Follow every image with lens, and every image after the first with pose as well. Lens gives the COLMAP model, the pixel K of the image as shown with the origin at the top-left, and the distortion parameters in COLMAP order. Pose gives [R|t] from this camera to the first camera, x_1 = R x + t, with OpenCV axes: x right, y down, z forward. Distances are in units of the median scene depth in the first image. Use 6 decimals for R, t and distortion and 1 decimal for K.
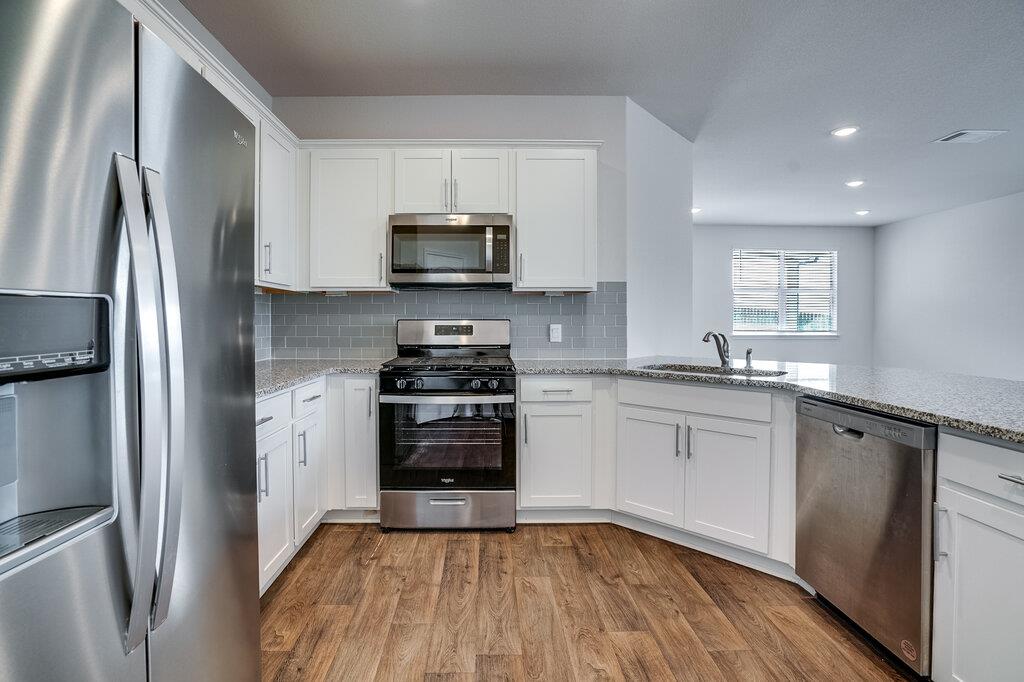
lens RADIAL K [[498.7, 0, 508.3], [0, 498.7, 323.4], [0, 0, 1]] dist [-0.035763, 0.013154]
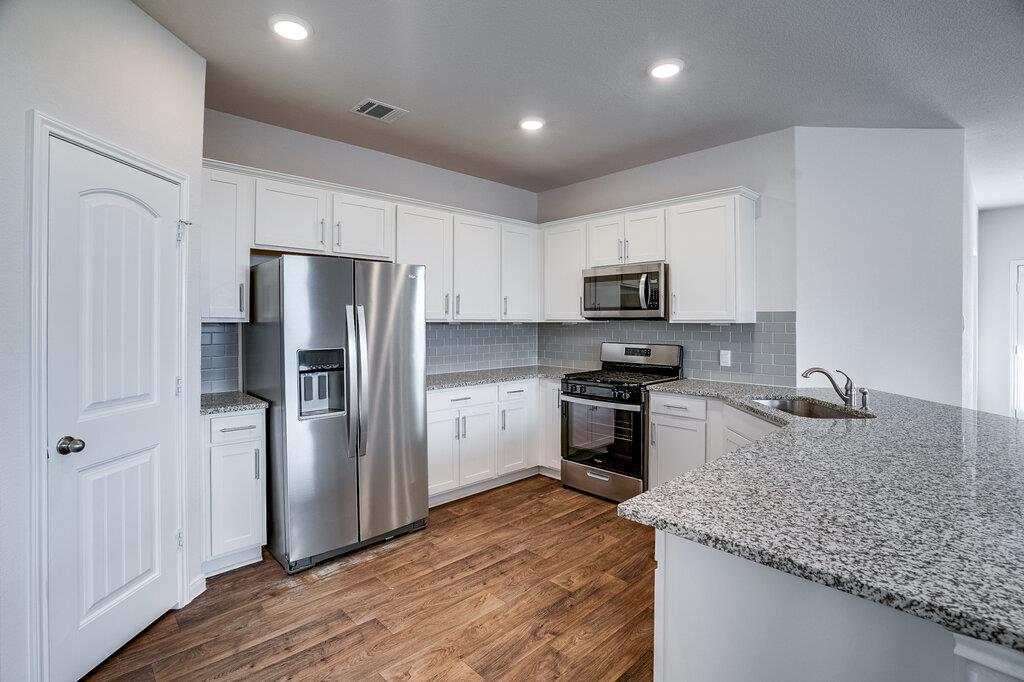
lens RADIAL K [[498.7, 0, 508.3], [0, 498.7, 323.4], [0, 0, 1]] dist [-0.035763, 0.013154]
pose [[0.671013, 0.004113, -0.741434, 0.675486], [-0.006204, 0.999981, -0.000068, -0.063086], [0.741419, 0.004645, 0.671026, -0.115808]]
